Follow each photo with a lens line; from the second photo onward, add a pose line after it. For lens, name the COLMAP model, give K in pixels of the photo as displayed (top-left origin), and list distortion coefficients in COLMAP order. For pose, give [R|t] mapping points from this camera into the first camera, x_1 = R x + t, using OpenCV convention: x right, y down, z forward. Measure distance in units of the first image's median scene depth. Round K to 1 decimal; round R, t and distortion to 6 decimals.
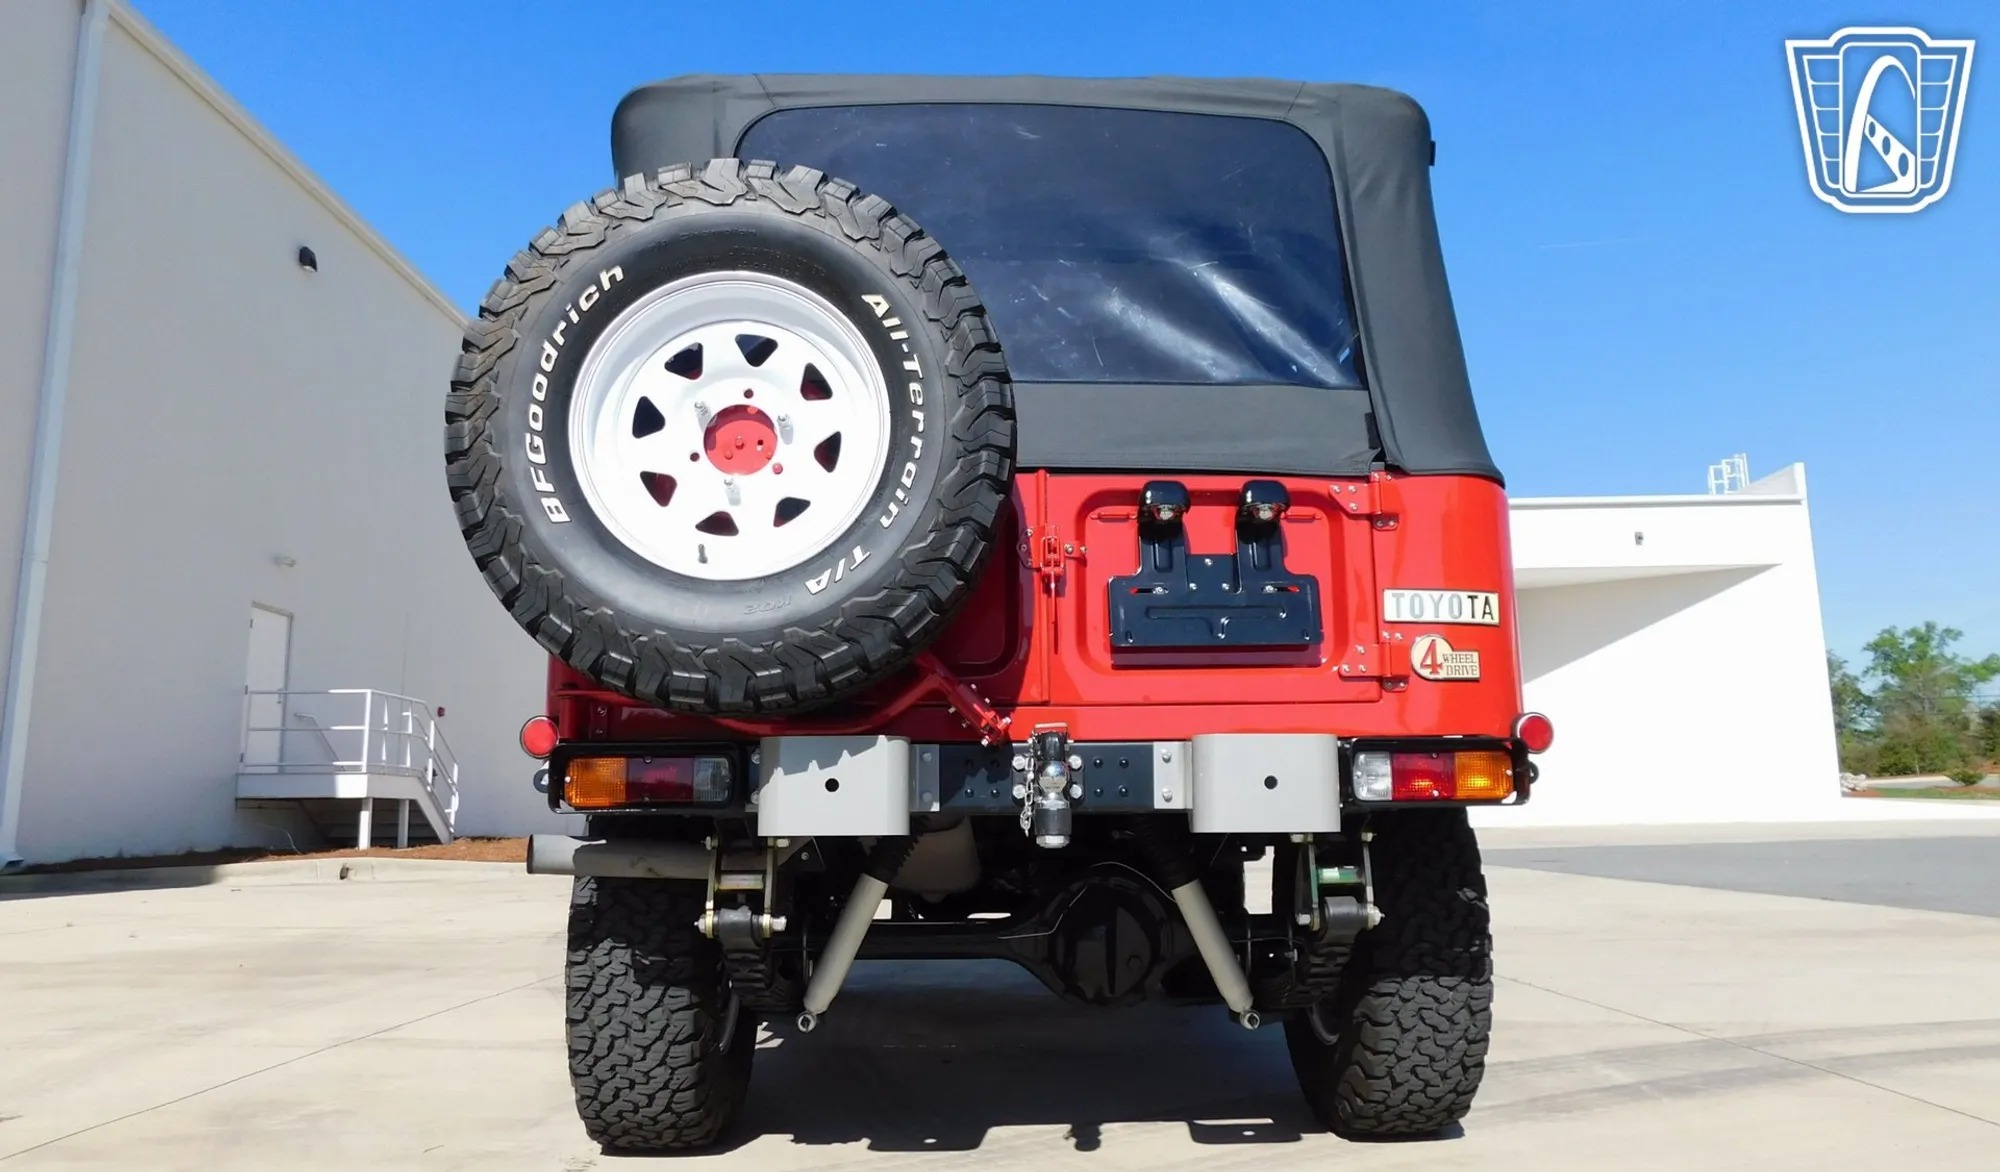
lens RADIAL K [[1352.2, 0, 985.8], [0, 1352.2, 591.1], [0, 0, 1]] dist [-0.047191, 0.009035]
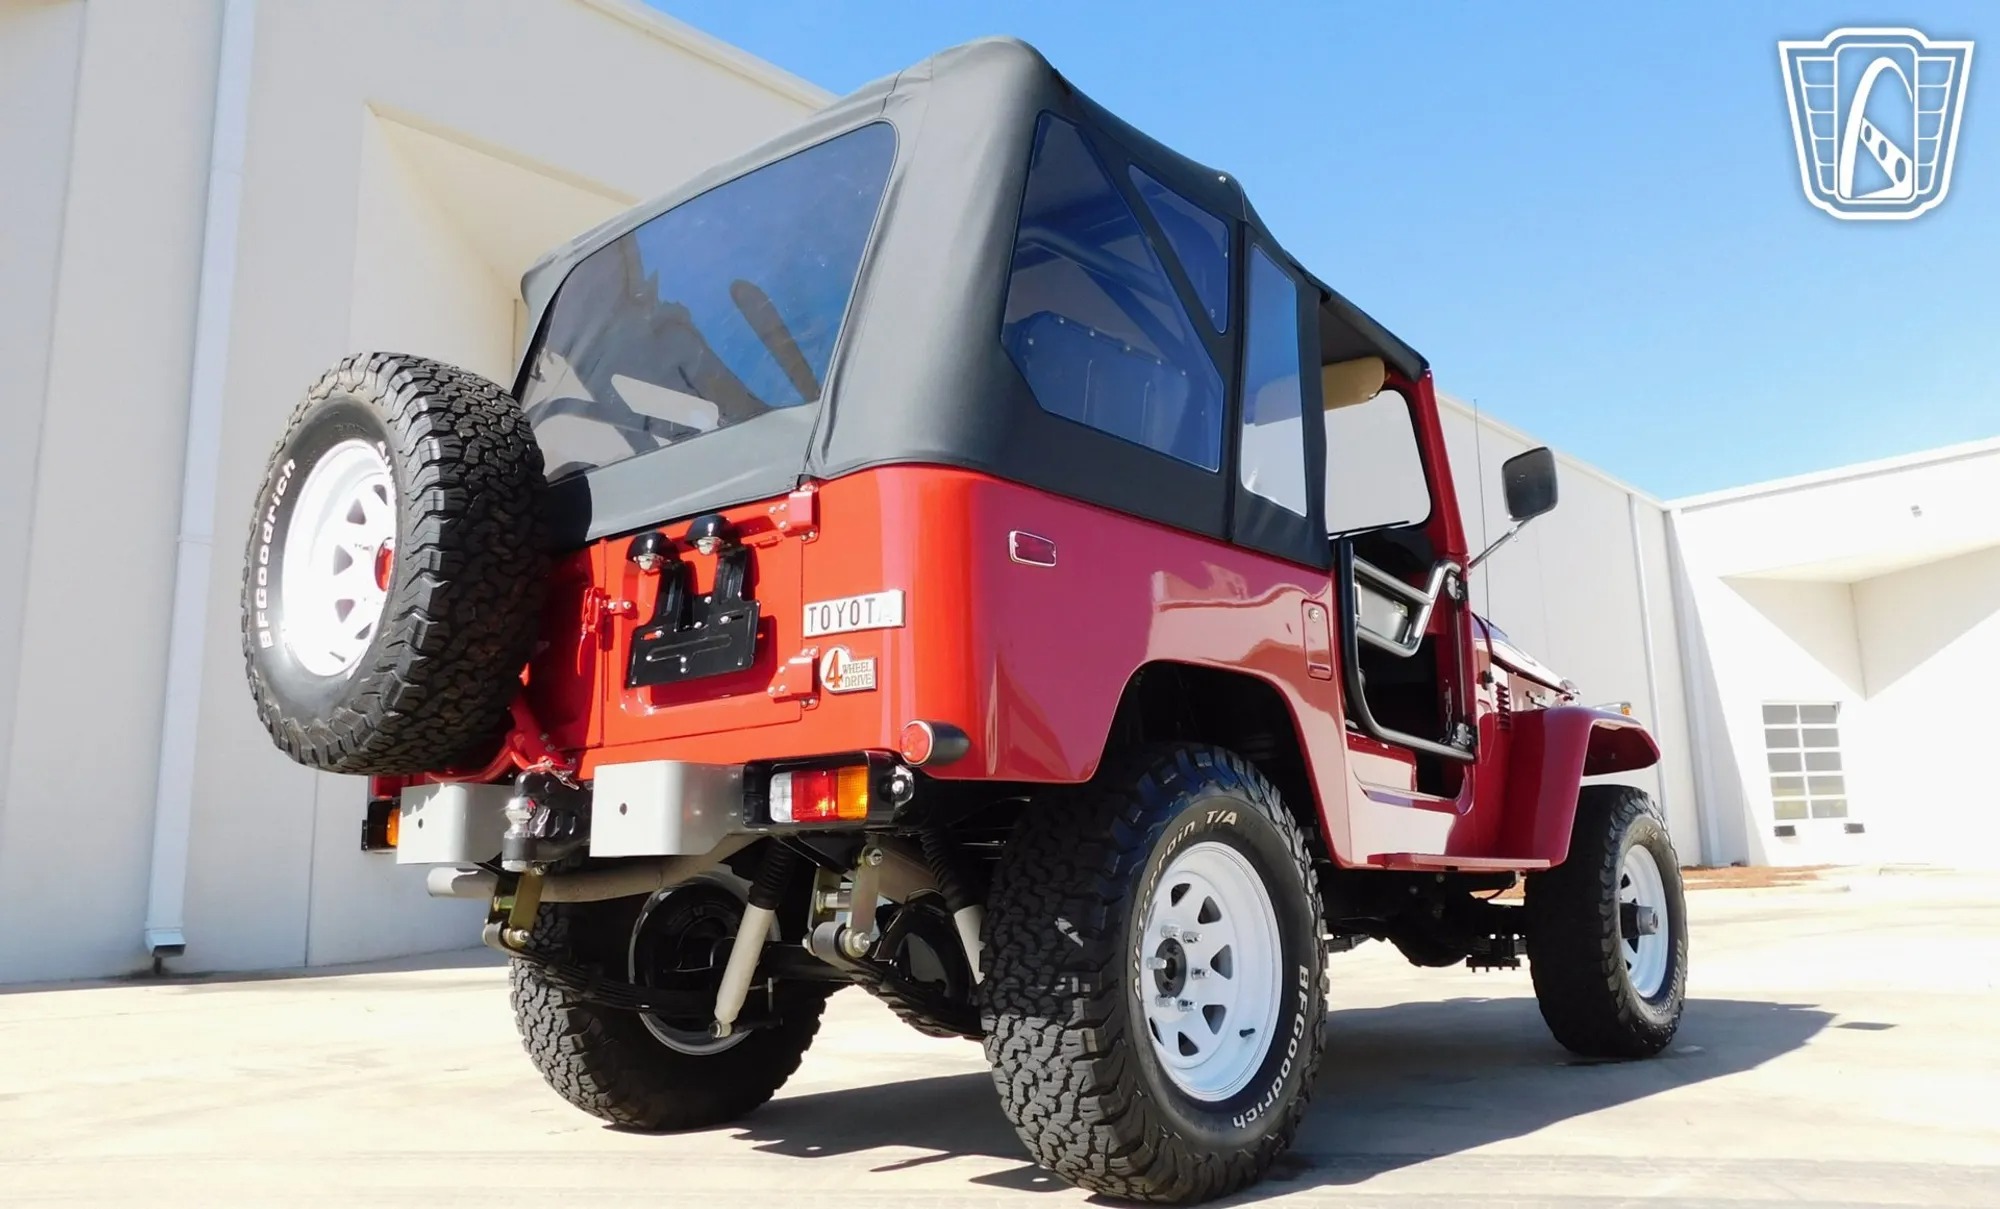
lens RADIAL K [[1436.3, 0, 1031.7], [0, 1436.3, 615.4], [0, 0, 1]] dist [-0.048748, 0.018472]
pose [[0.755167, -0.126932, -0.643126, 1.088356], [0.126529, 0.990849, -0.046989, 0.076048], [0.643206, -0.045890, 0.764317, 0.317418]]
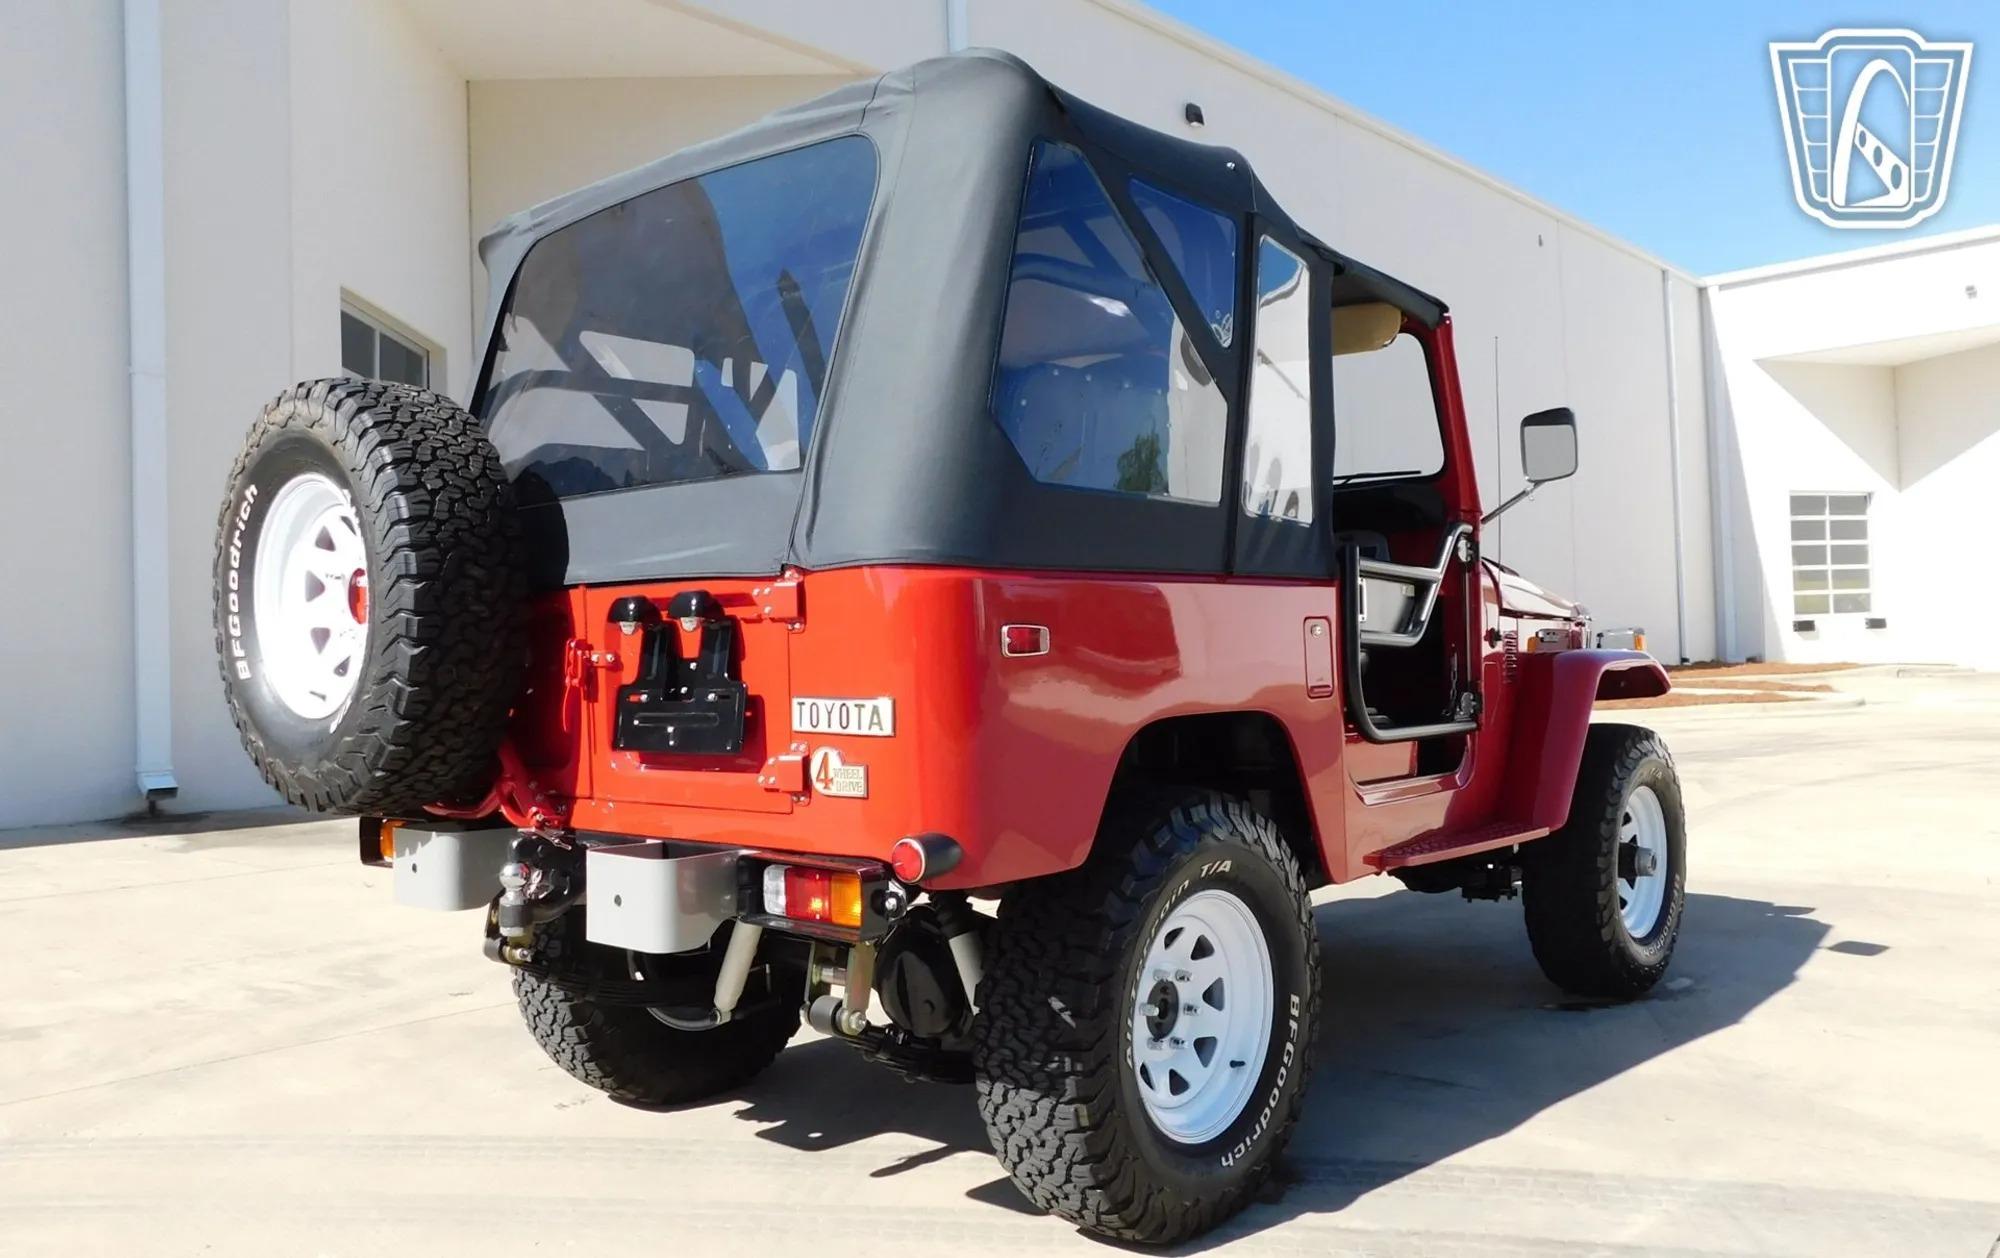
lens RADIAL K [[1487.8, 0, 1019.2], [0, 1487.8, 630.4], [0, 0, 1]] dist [-0.044211, 0.013521]
pose [[0.750485, -0.021181, -0.660549, 1.114505], [0.128981, 0.984961, 0.114959, -0.148212], [0.648180, -0.171473, 0.741930, 0.336712]]
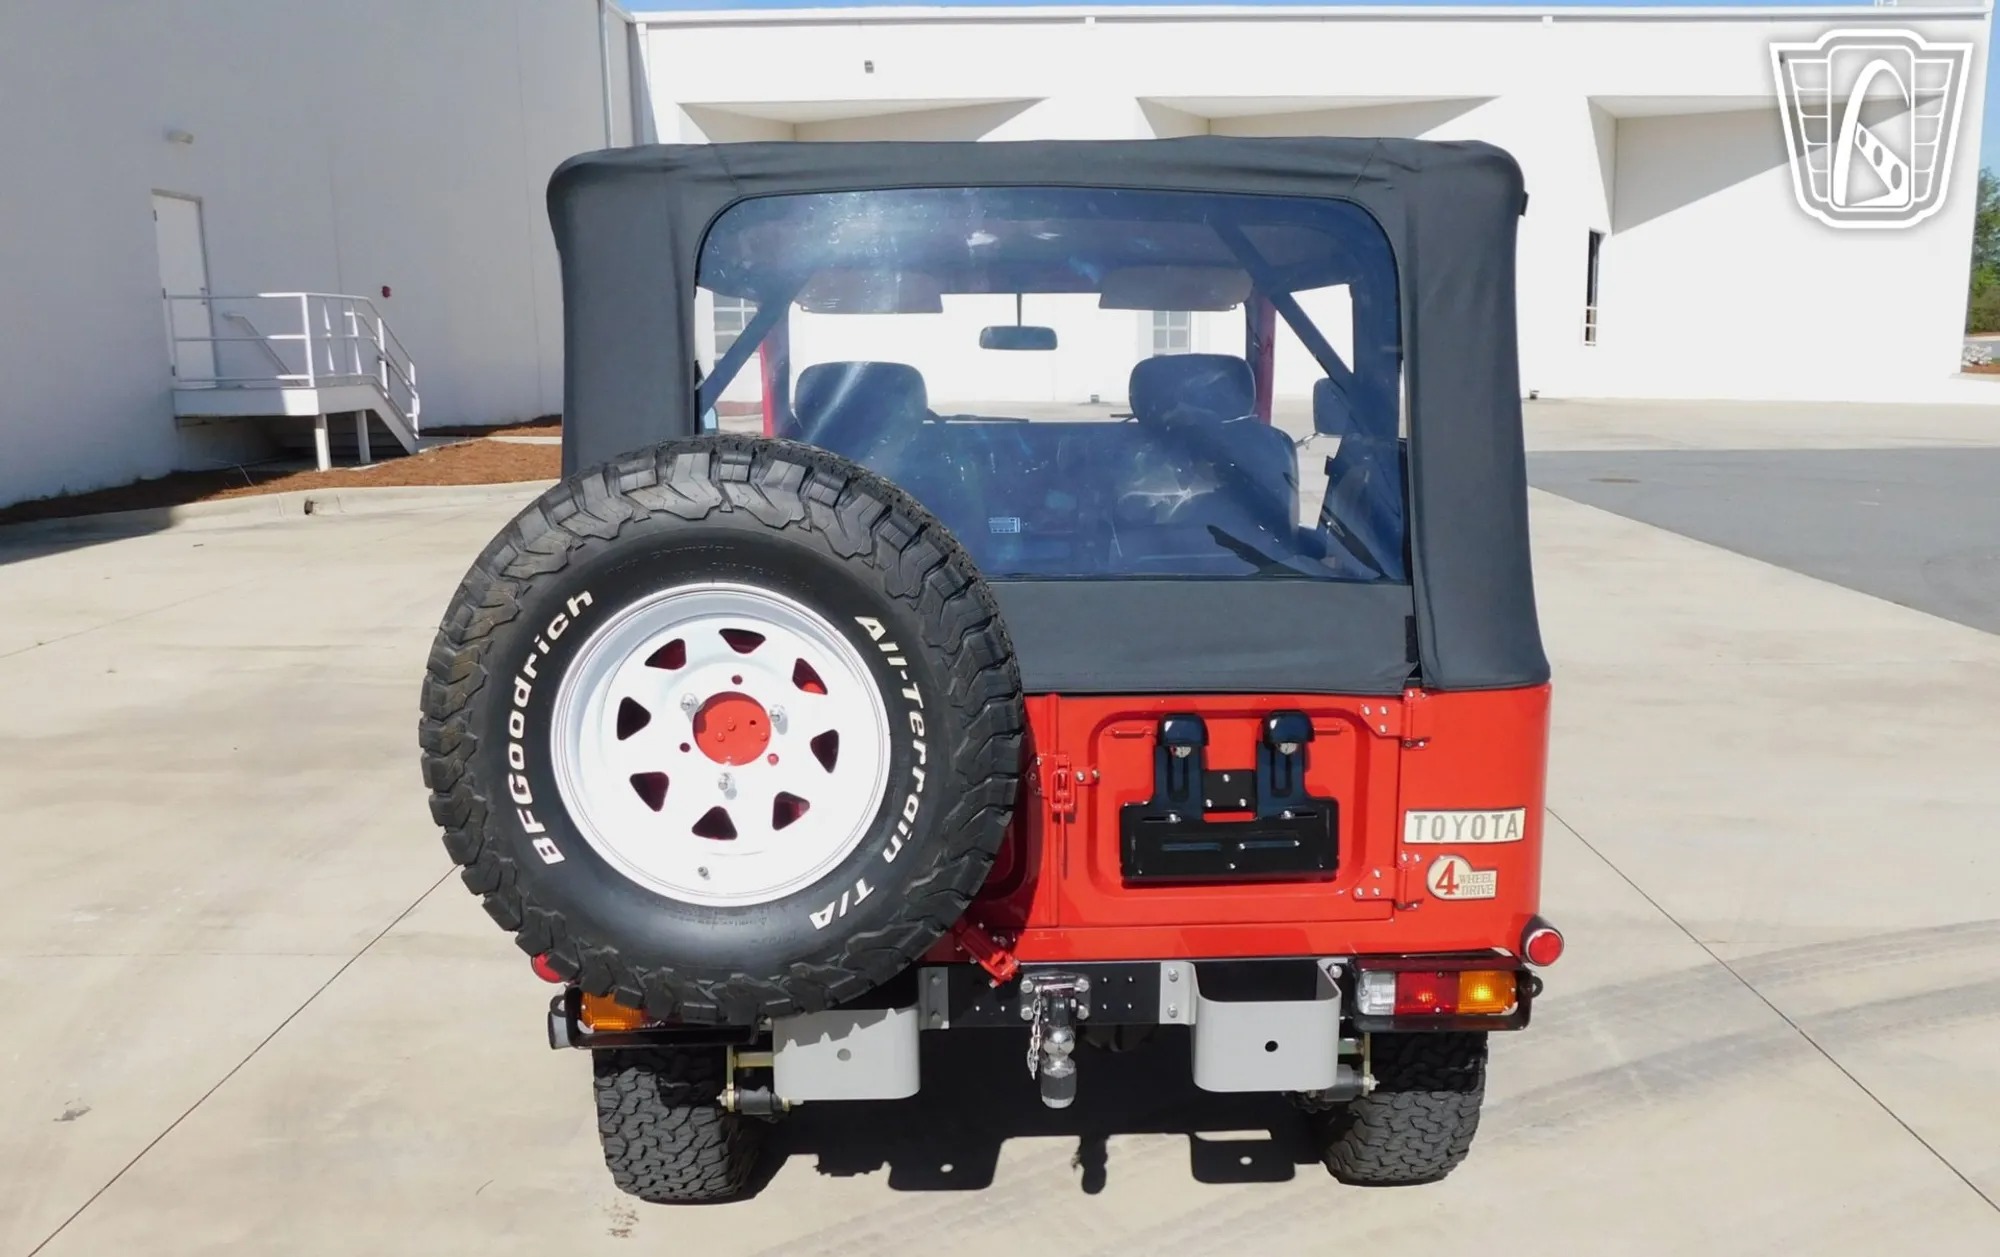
lens RADIAL K [[1512.7, 0, 999.5], [0, 1512.7, 625.0], [0, 0, 1]] dist [-0.066378, 0.045177]
pose [[0.999987, -0.003035, -0.004062, 0.008921], [0.004243, 0.939501, 0.342520, -0.499663], [0.002777, -0.342533, 0.939502, 0.032799]]
